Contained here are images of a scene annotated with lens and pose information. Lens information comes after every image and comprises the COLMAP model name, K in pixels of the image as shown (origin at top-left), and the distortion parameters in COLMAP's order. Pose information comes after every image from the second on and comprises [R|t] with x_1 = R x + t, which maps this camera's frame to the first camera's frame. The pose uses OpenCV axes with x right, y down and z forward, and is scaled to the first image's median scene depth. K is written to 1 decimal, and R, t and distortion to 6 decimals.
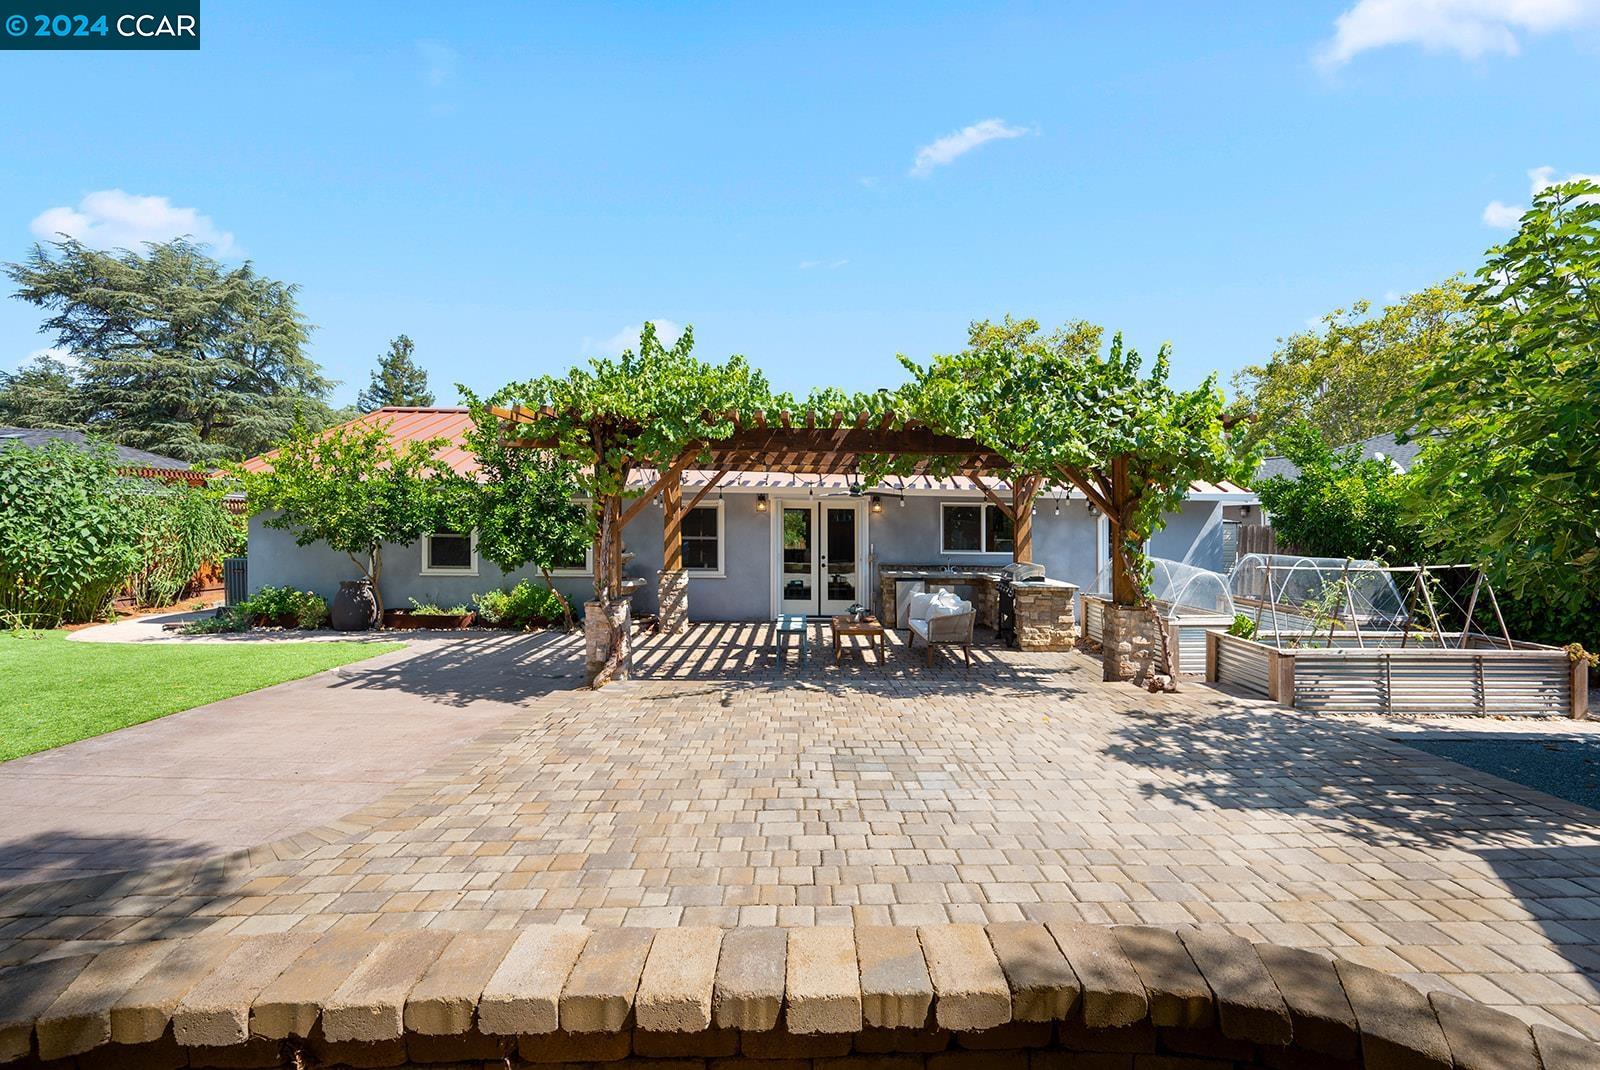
lens RADIAL K [[649.5, 0, 822.5], [0, 649.5, 528.5], [0, 0, 1]] dist [0.000892, -0.000371]
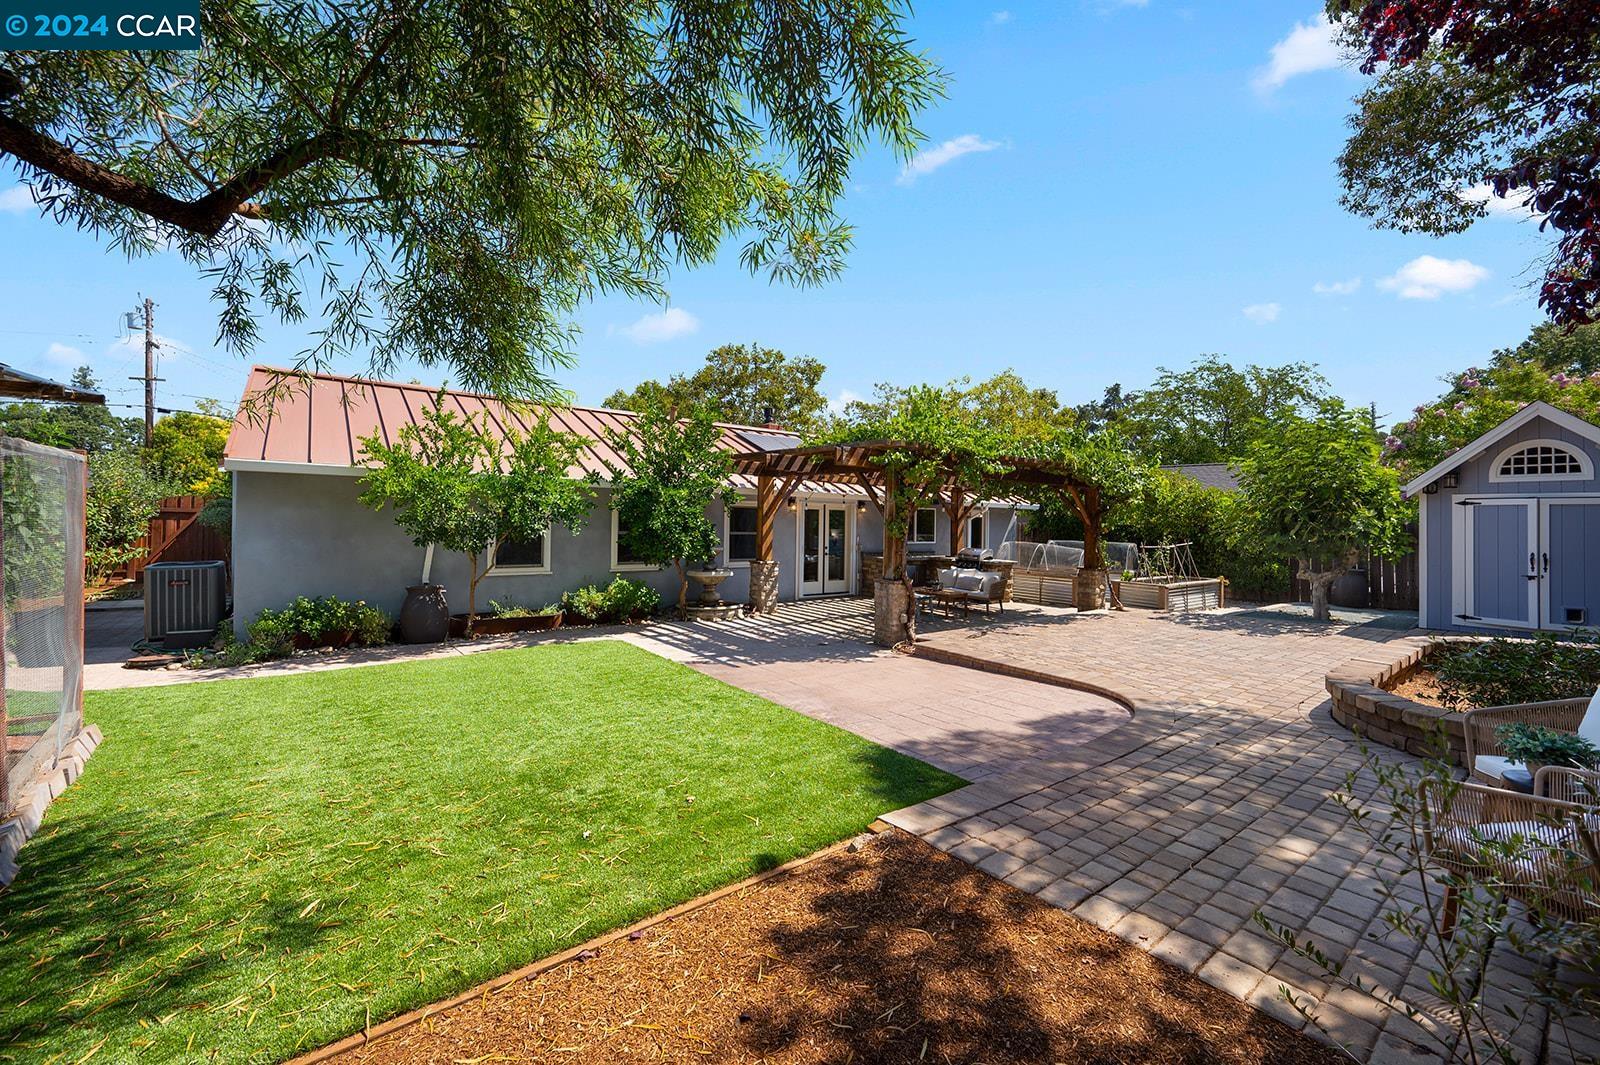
lens RADIAL K [[627.8, 0, 800.0], [0, 627.8, 532.5], [0, 0, 1]] dist [-0.011292, 0.000215]
pose [[0.810112, -0.008129, 0.586219, -1.669480], [-0.004640, 0.999784, 0.020275, -0.022988], [-0.586257, -0.019145, 0.809899, 0.045353]]
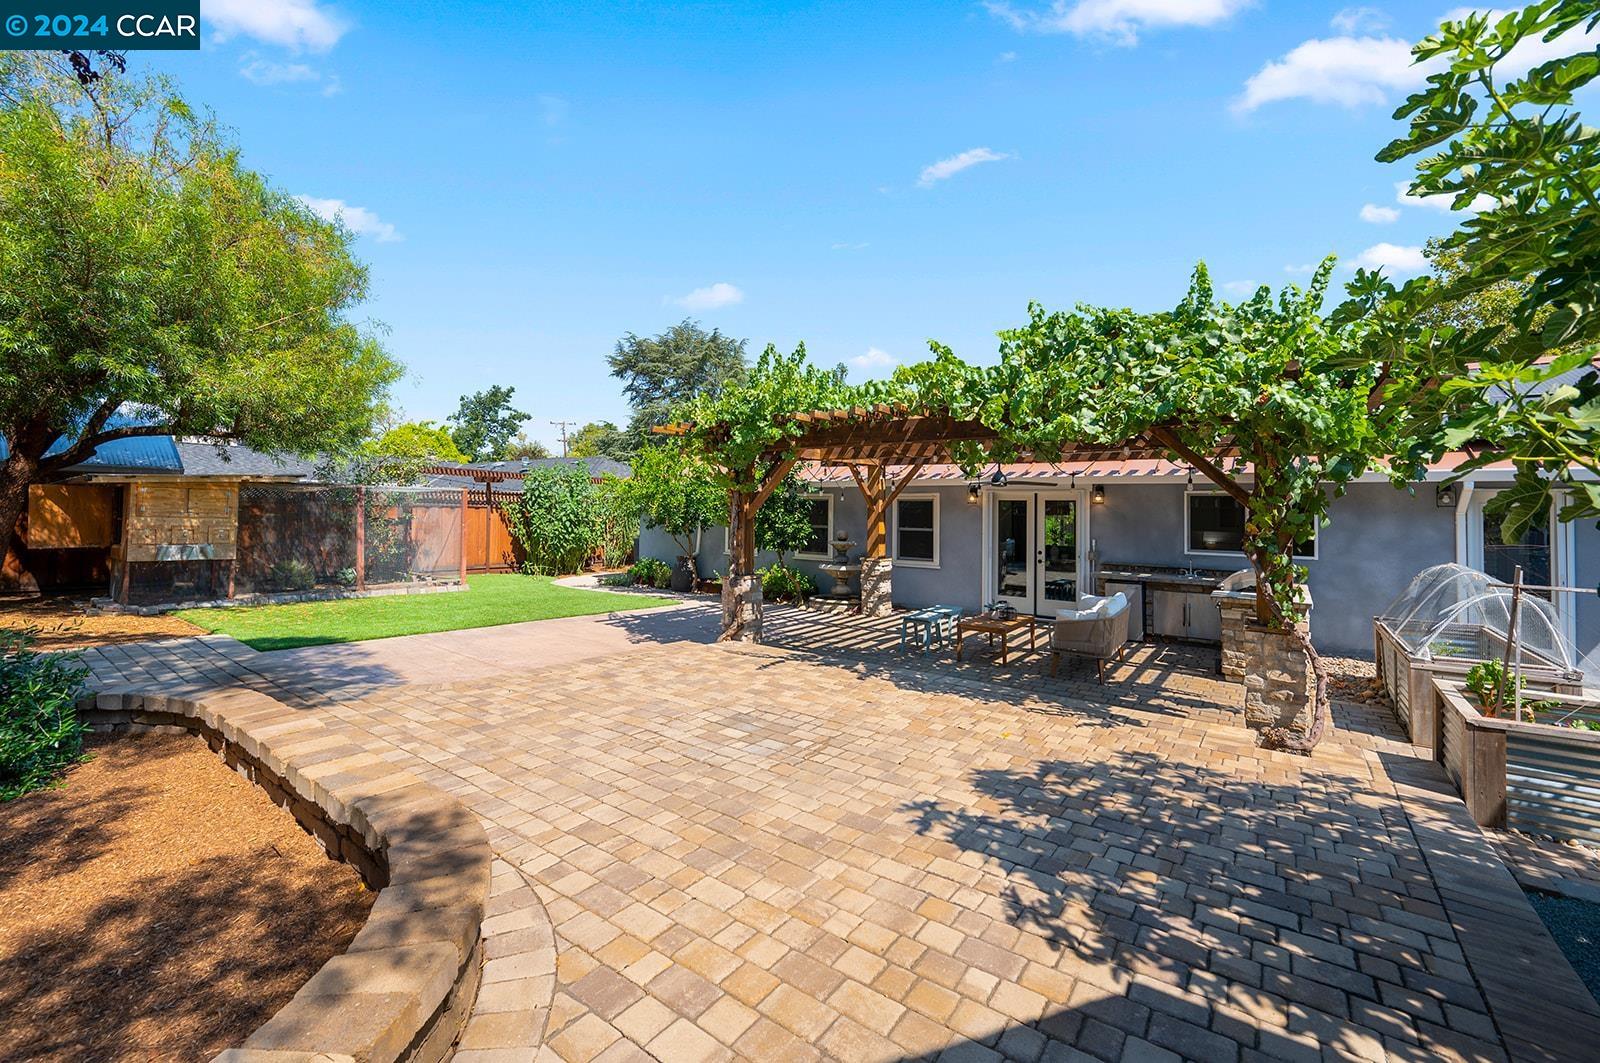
lens RADIAL K [[649.5, 0, 822.5], [0, 649.5, 525.0], [0, 0, 1]] dist [0.000892, -0.000371]
pose [[0.793220, 0.012917, -0.608798, 0.705689], [-0.013121, 0.999905, 0.004119, 0.010807], [0.608793, 0.004721, 0.793315, 0.158642]]
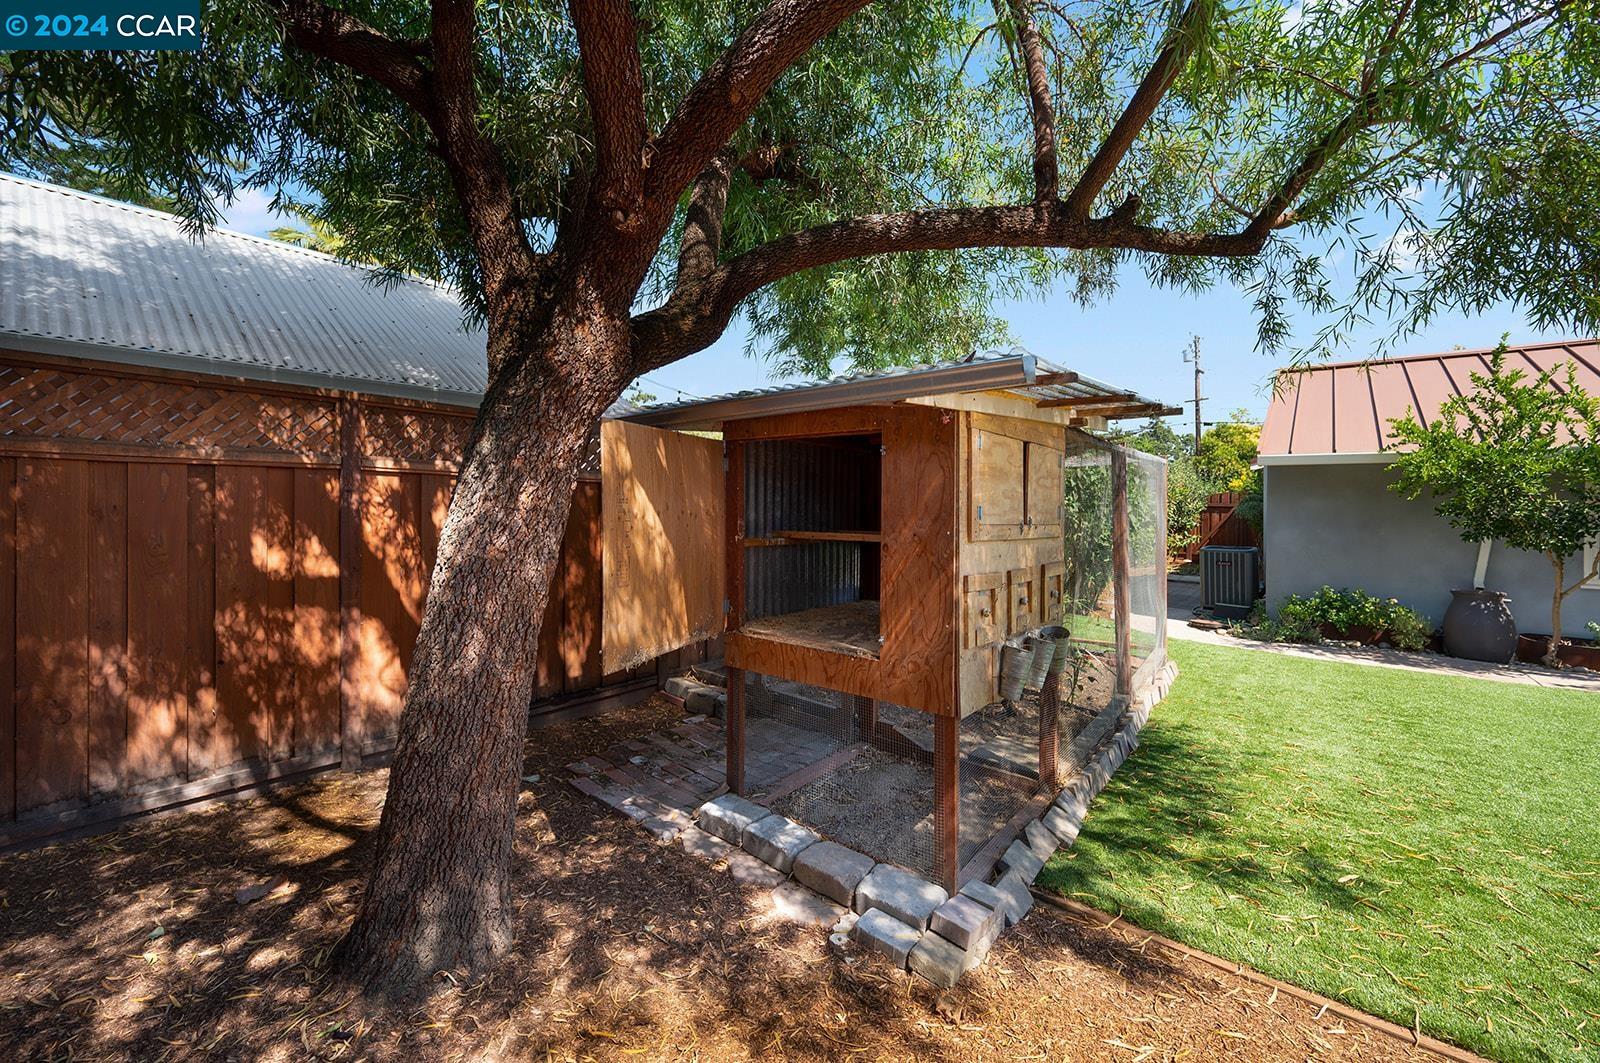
lens RADIAL K [[649.3, 0, 834.4], [0, 649.3, 507.1], [0, 0, 1]] dist [-0.000009, 0.000158]
pose [[0.770406, -0.009830, -0.637478, -1.681647], [0.002066, 0.999914, -0.012923, -0.000601], [0.637550, 0.008639, 0.770361, 0.003960]]
